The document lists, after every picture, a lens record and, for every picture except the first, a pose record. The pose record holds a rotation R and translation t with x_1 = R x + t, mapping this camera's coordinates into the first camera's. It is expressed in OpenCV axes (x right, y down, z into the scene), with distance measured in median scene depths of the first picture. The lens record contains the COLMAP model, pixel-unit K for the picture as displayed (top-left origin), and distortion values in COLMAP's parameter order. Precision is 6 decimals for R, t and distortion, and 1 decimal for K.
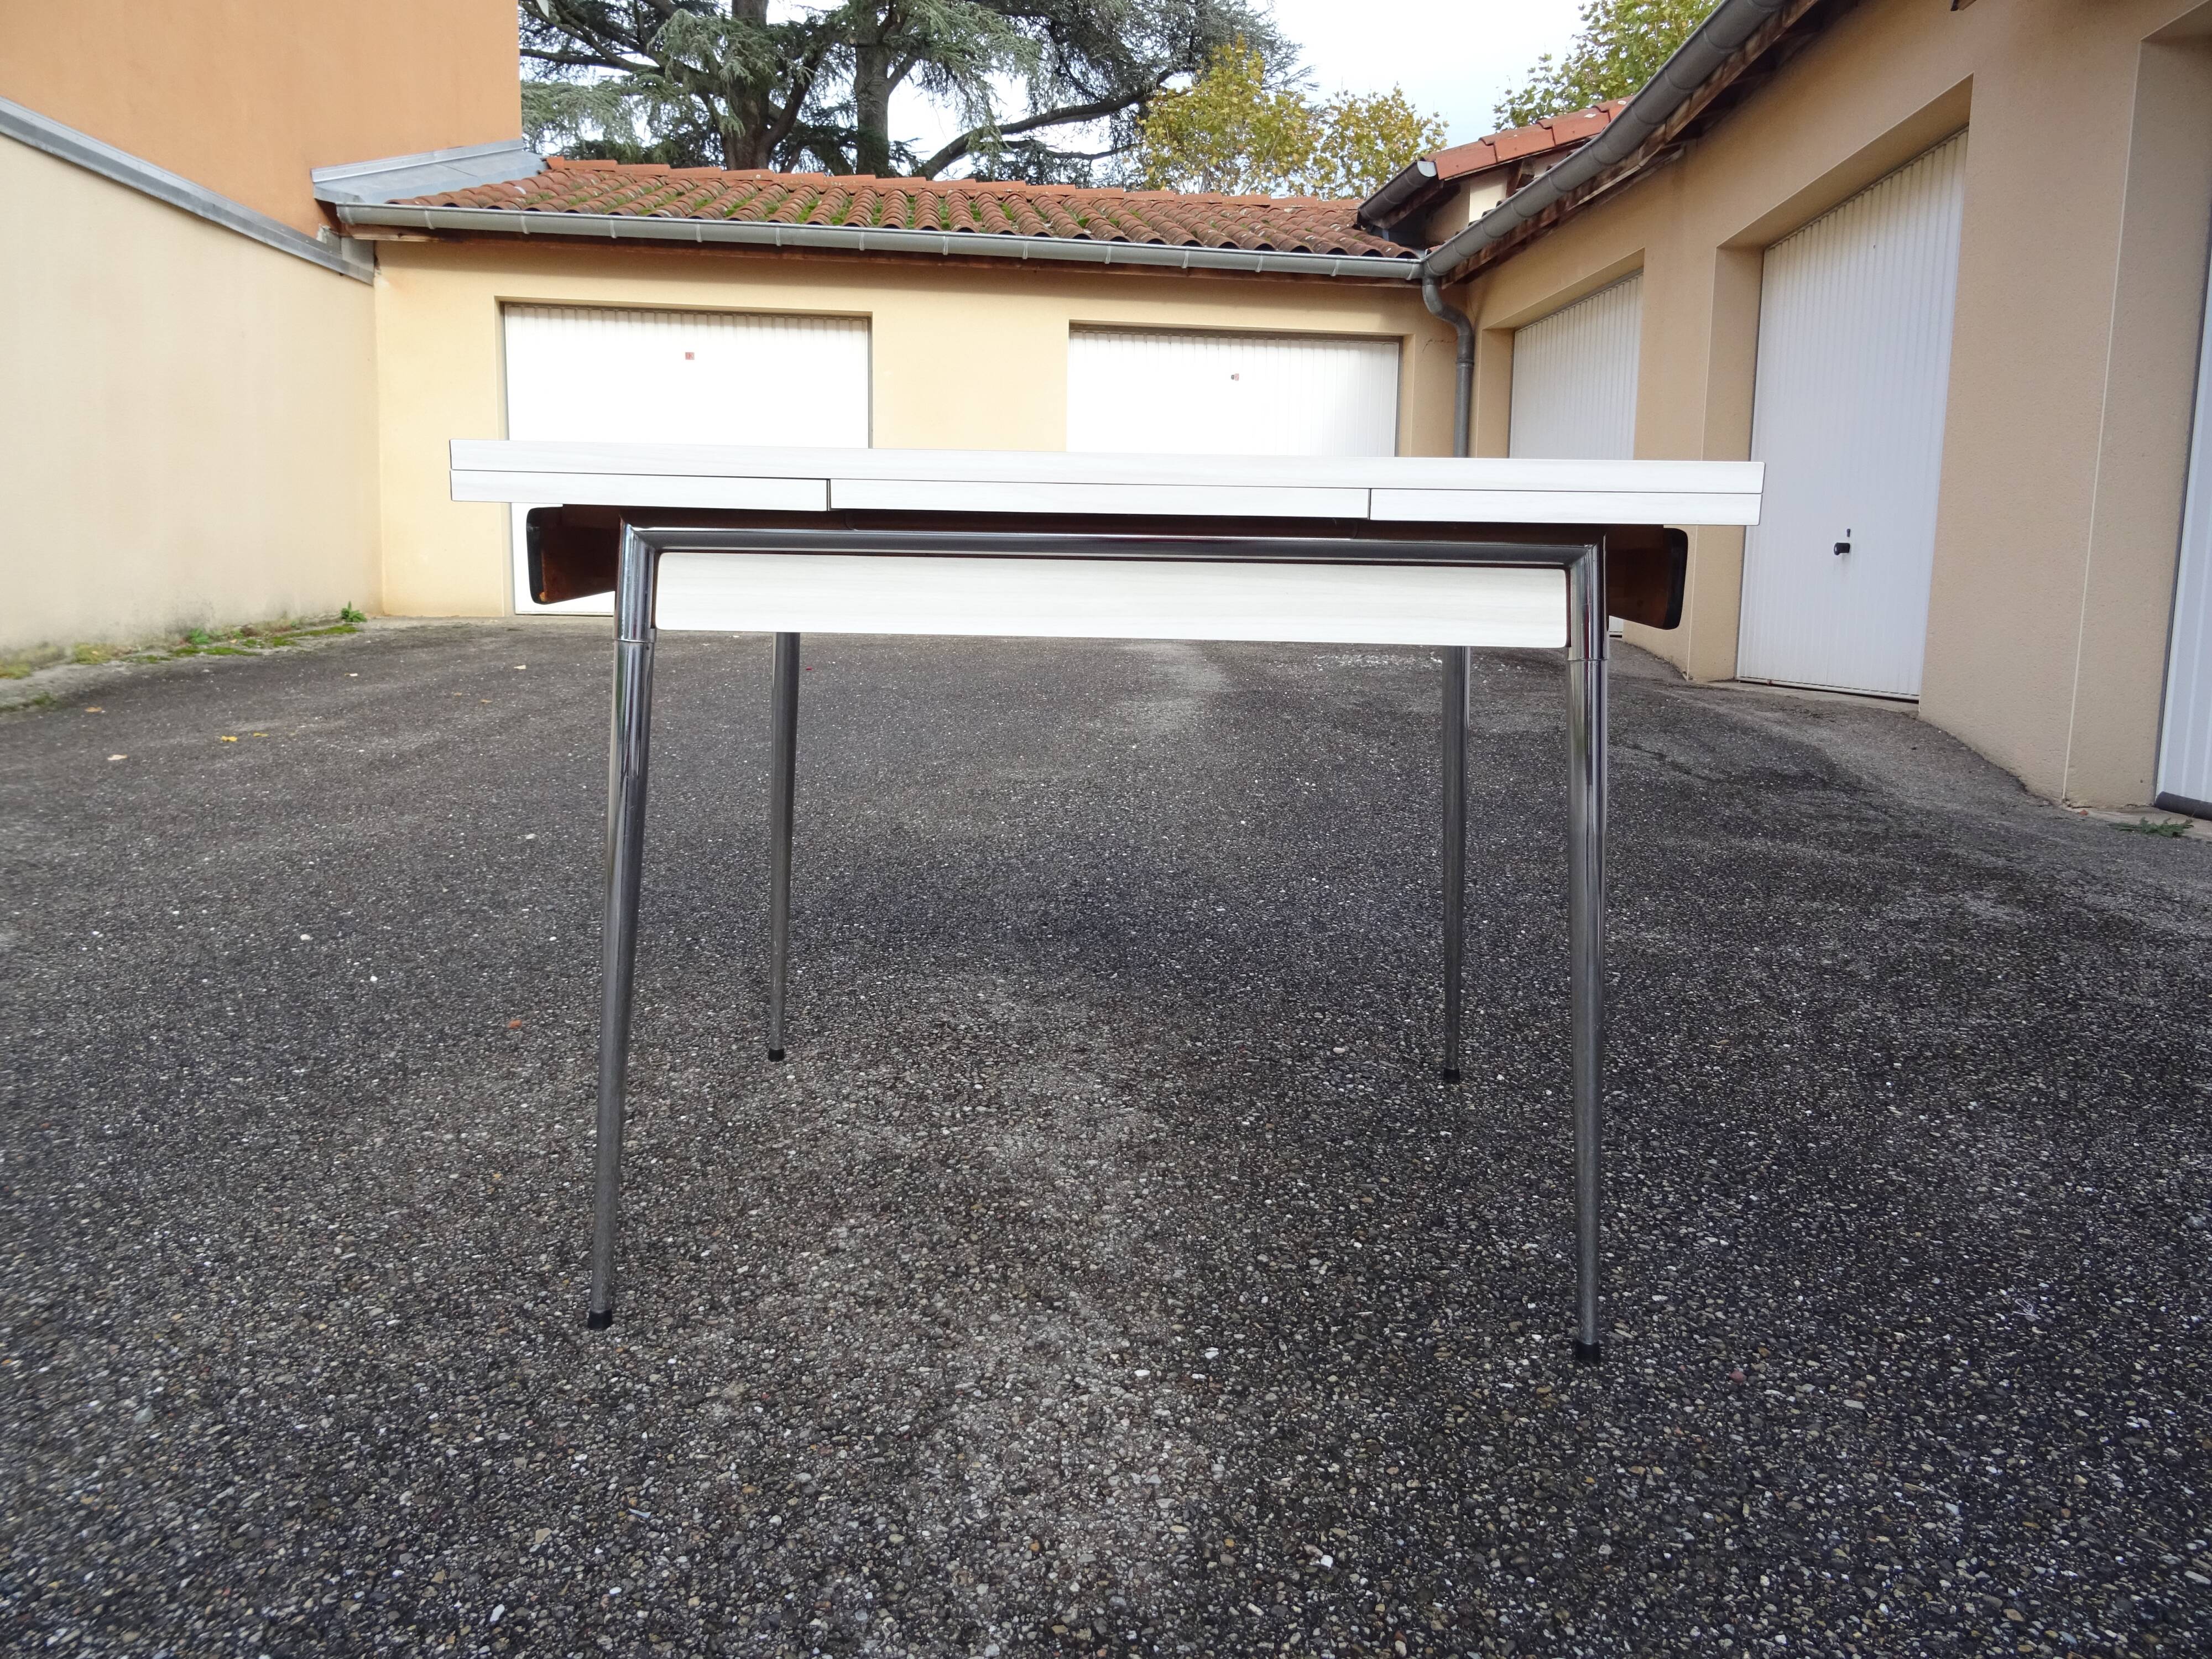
lens RADIAL K [[1578.1, 0, 1096.7], [0, 1578.1, 822.6], [0, 0, 1]] dist [0.002269, -0.007006]
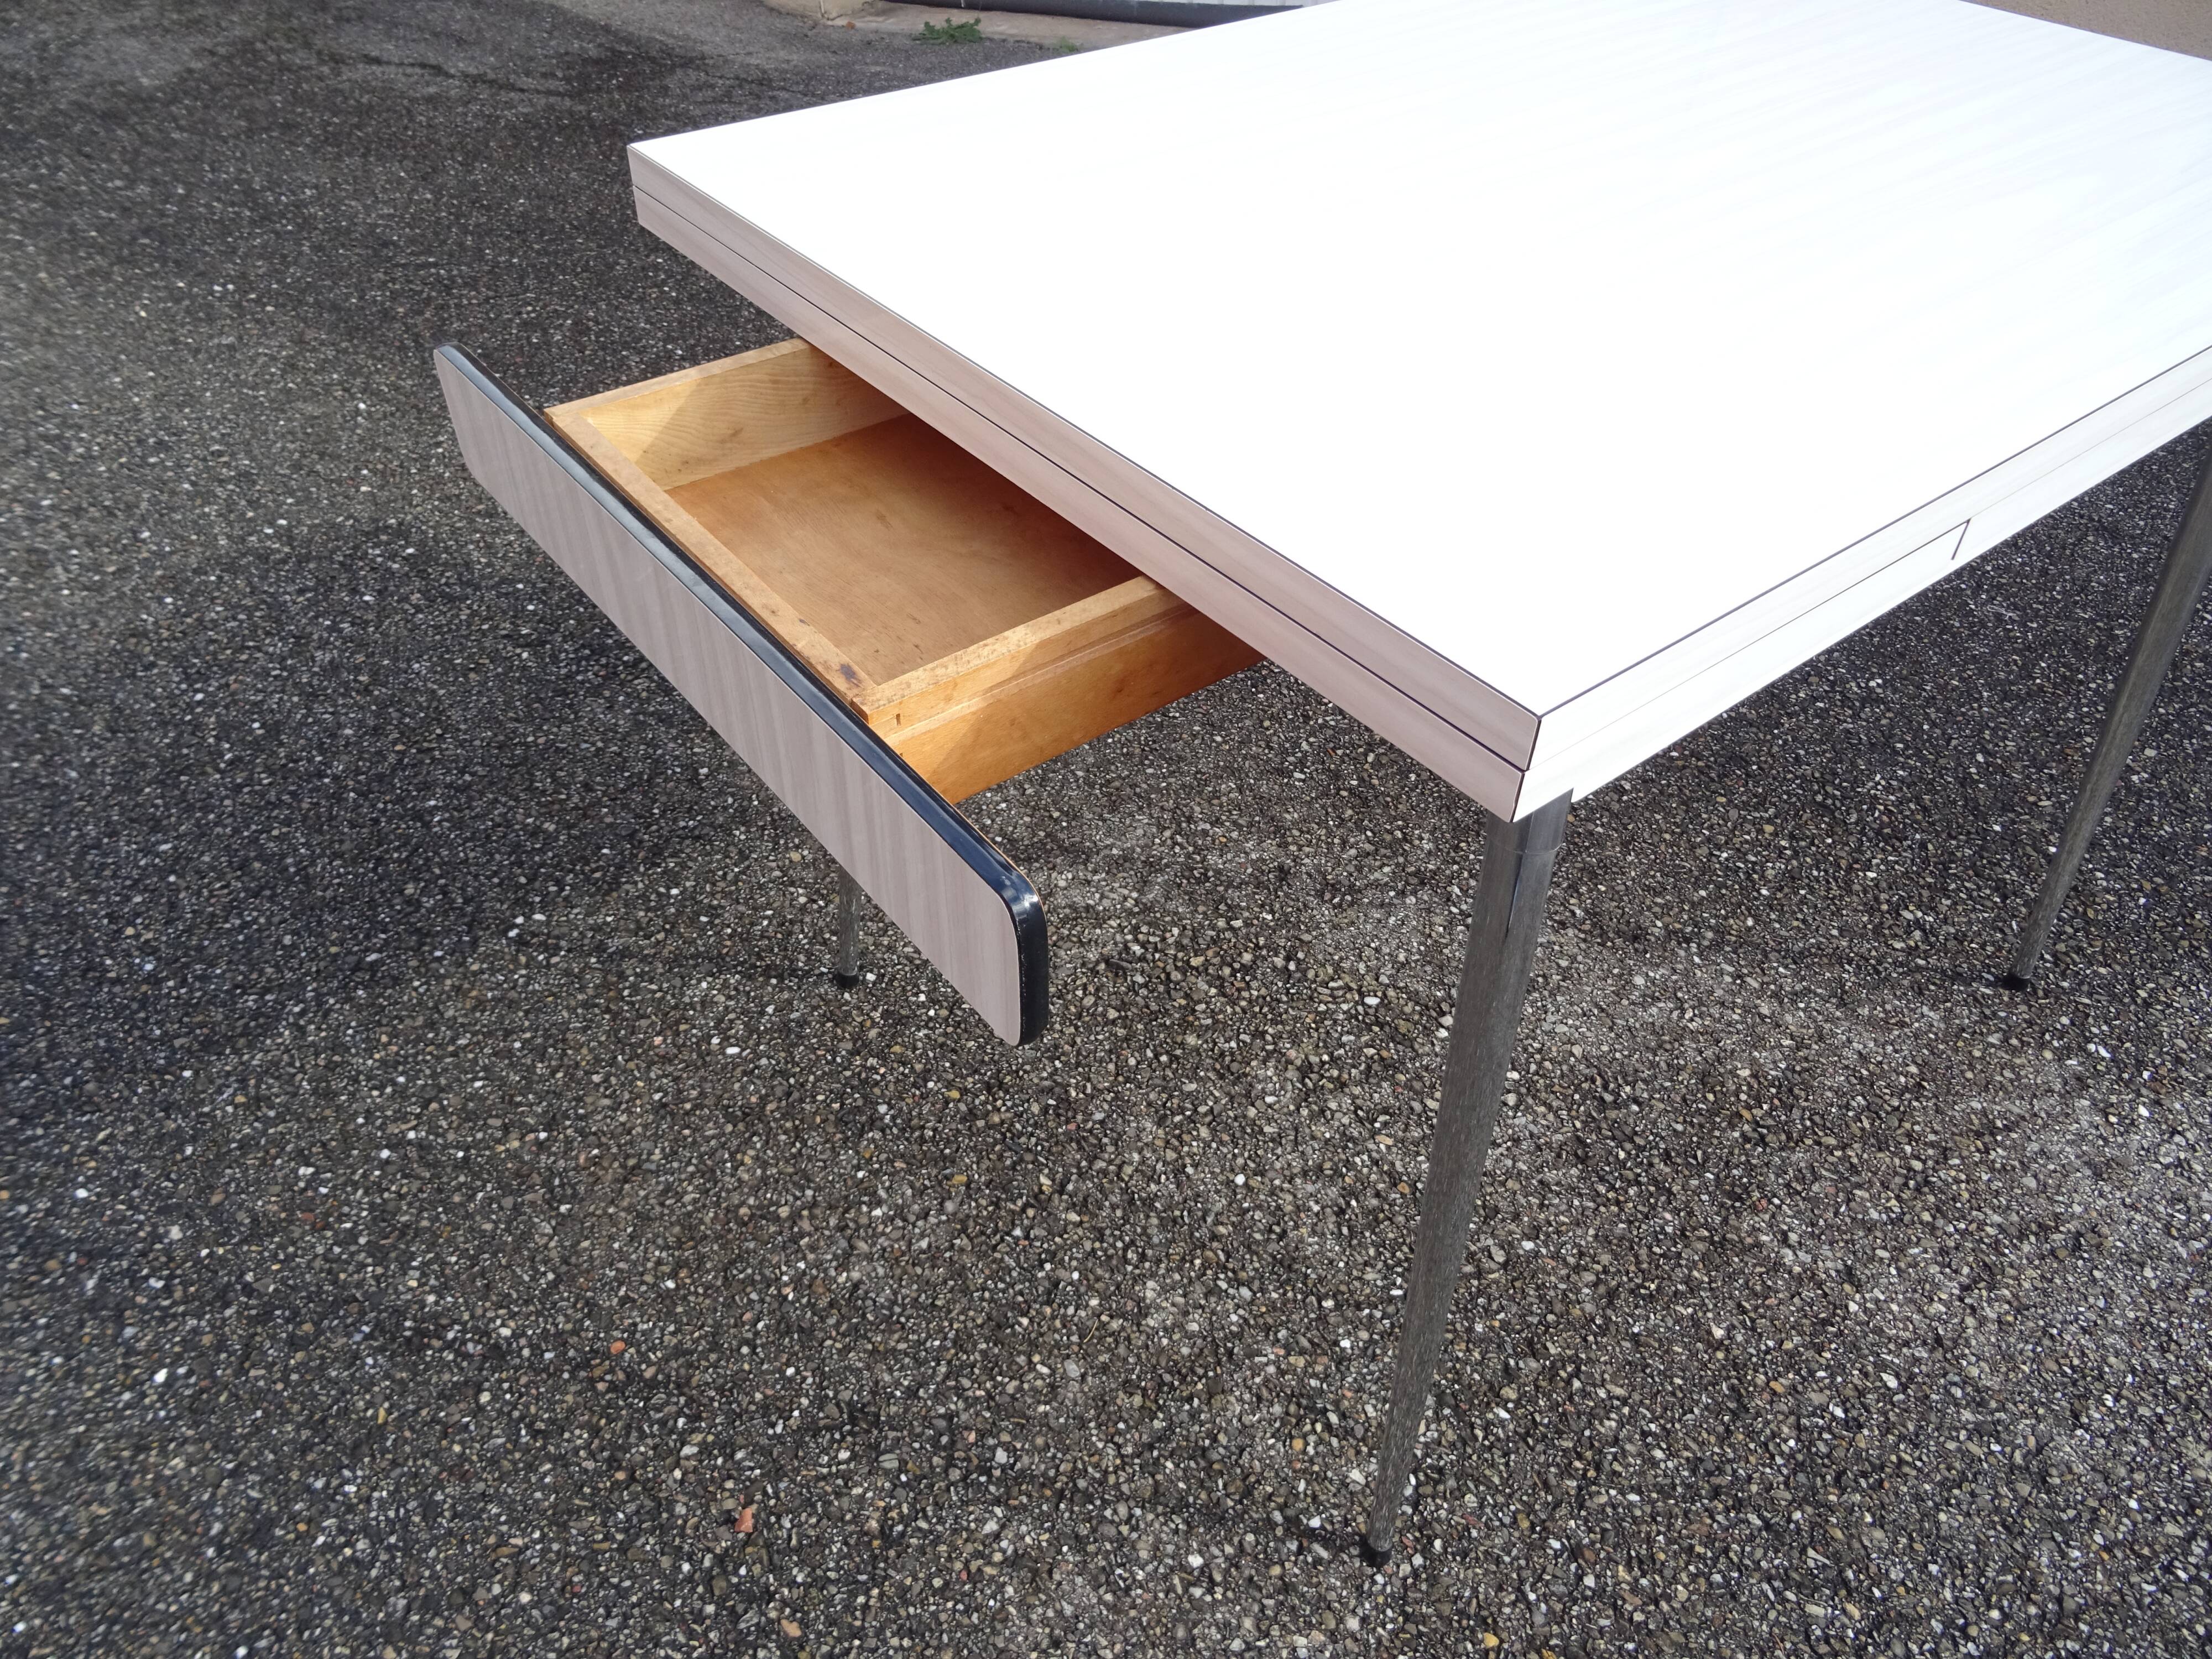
lens RADIAL K [[1578.1, 0, 1093.0], [0, 1578.1, 834.2], [0, 0, 1]] dist [0.002269, -0.007006]
pose [[0.441462, -0.595120, 0.671523, -0.752203], [0.170616, 0.790419, 0.588326, -0.455847], [-0.880909, -0.145151, 0.450477, 1.014985]]
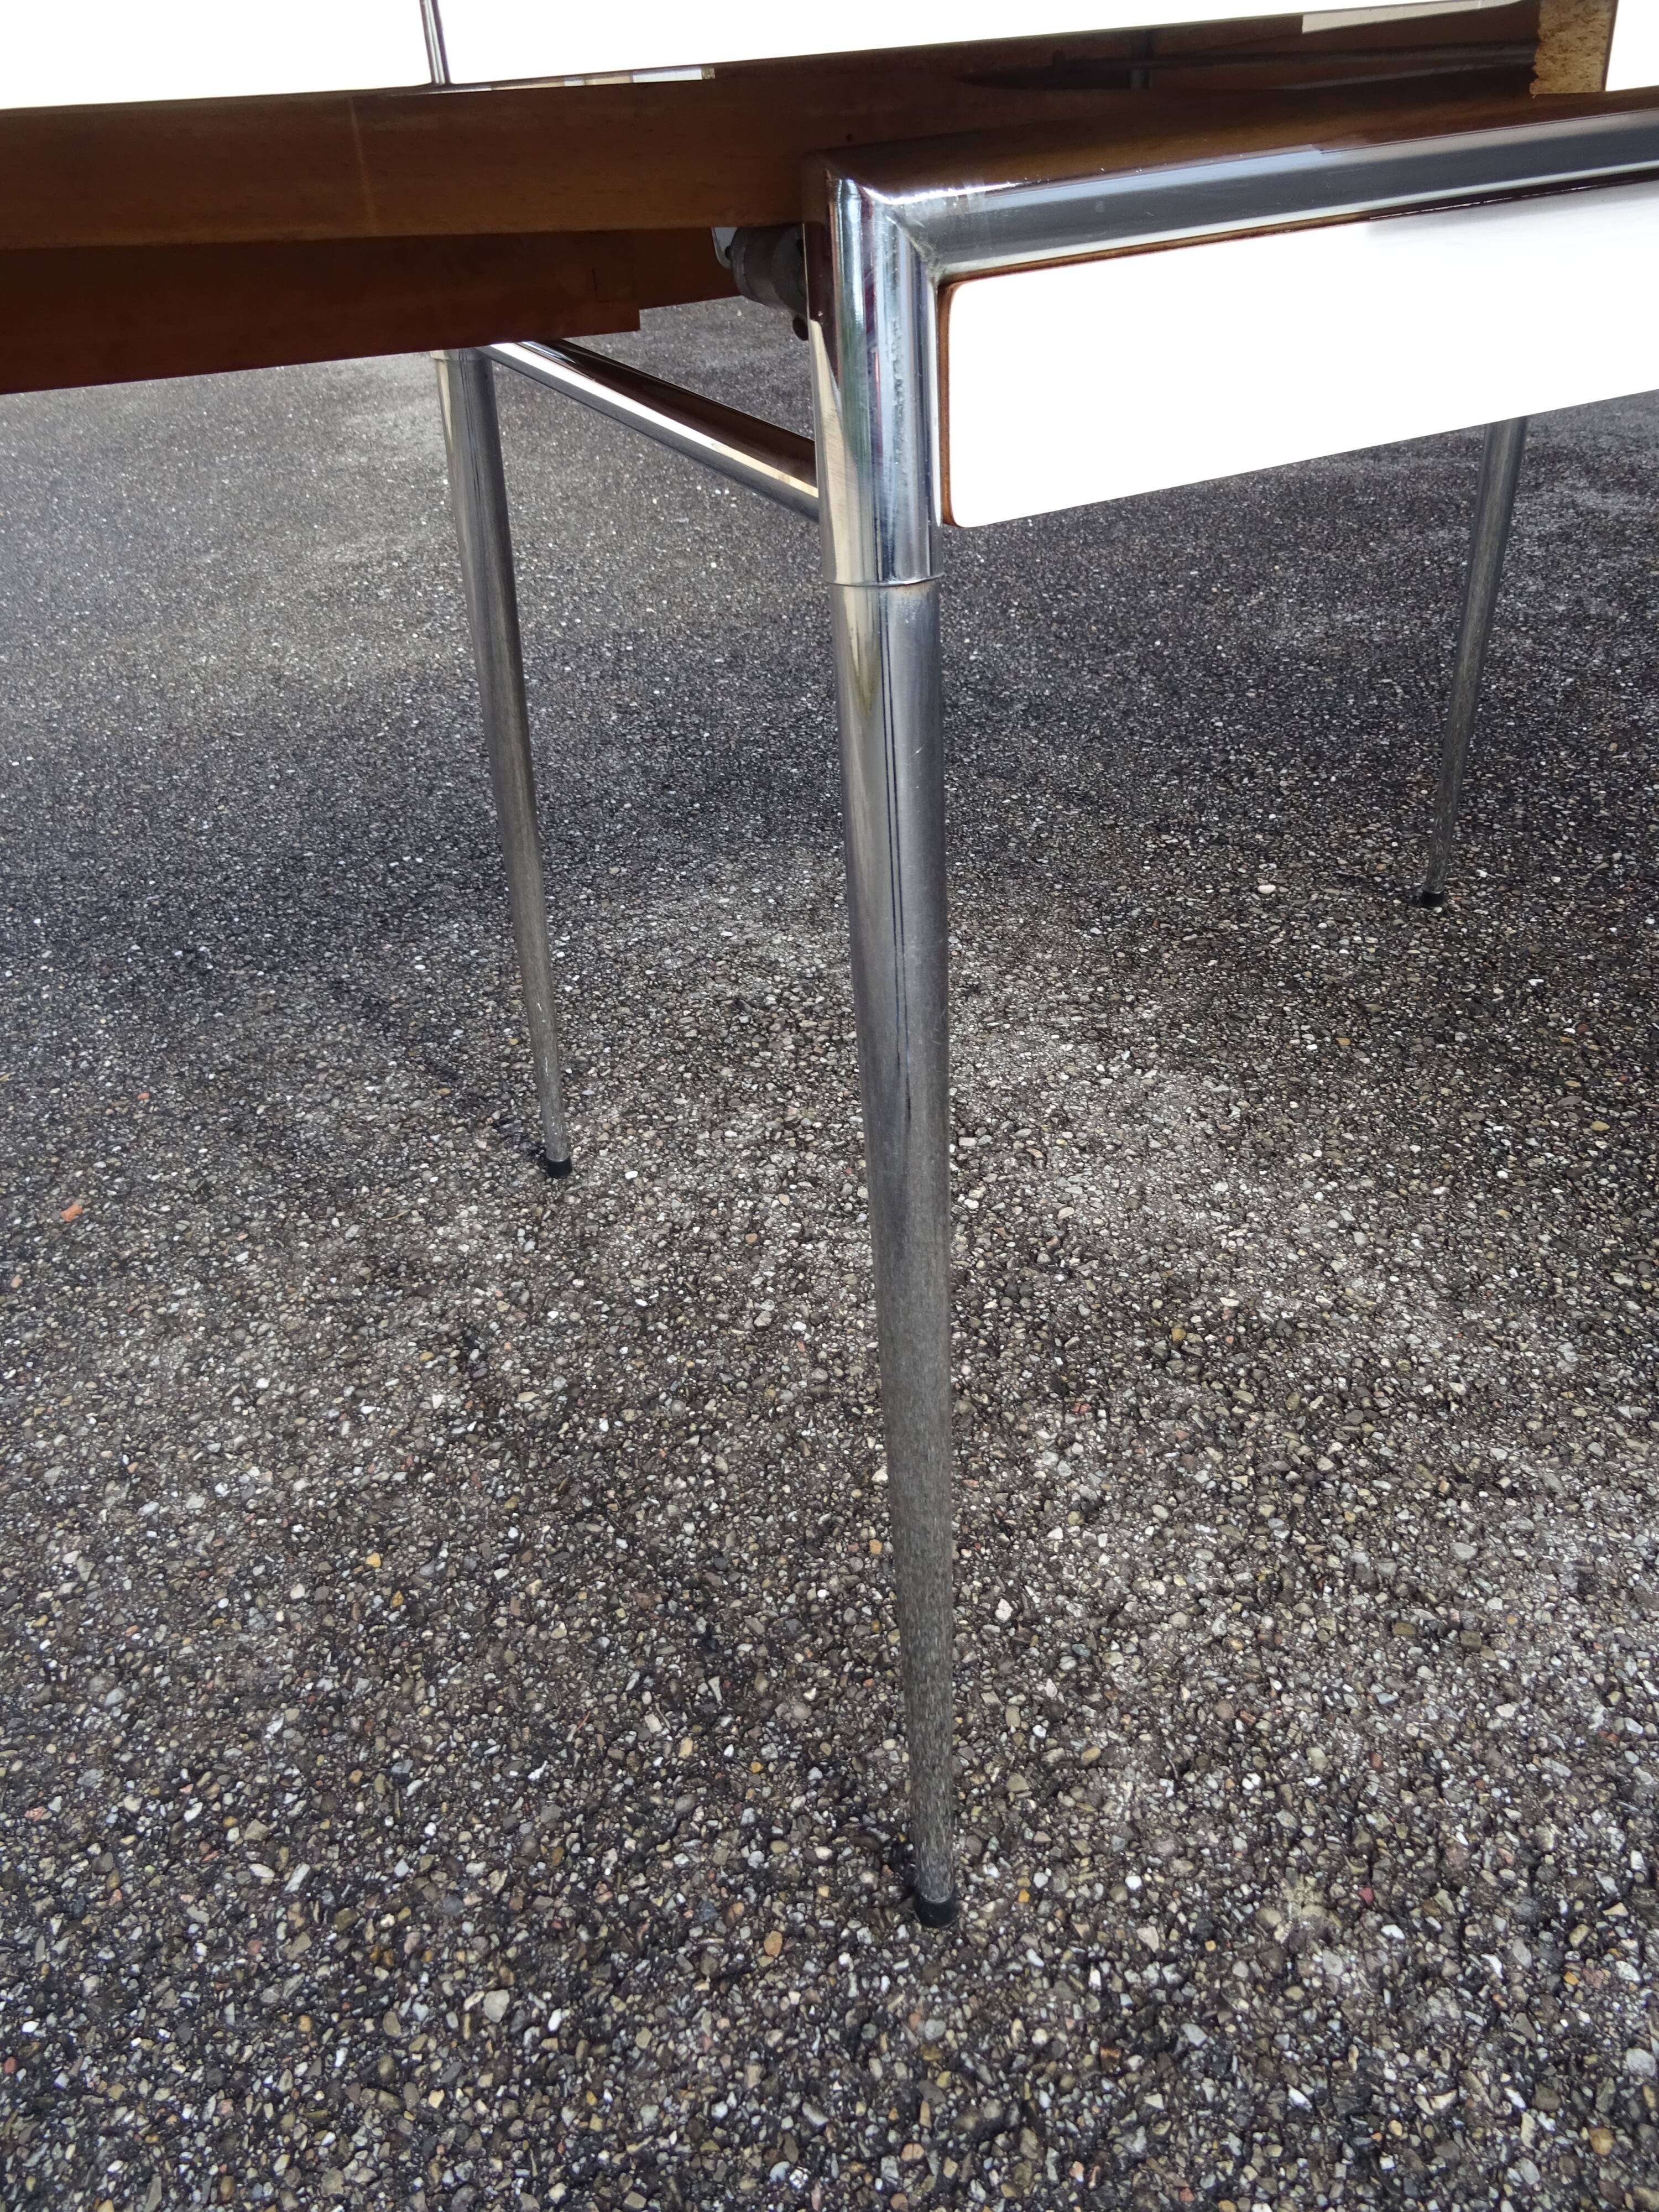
lens RADIAL K [[1578.1, 0, 822.9], [0, 1578.1, 1102.3], [0, 0, 1]] dist [0.002269, -0.007006]
pose [[0.906106, -0.306177, 0.291936, -0.391063], [0.179786, 0.903351, 0.389401, -0.126075], [-0.382947, -0.300353, 0.873579, 0.558147]]
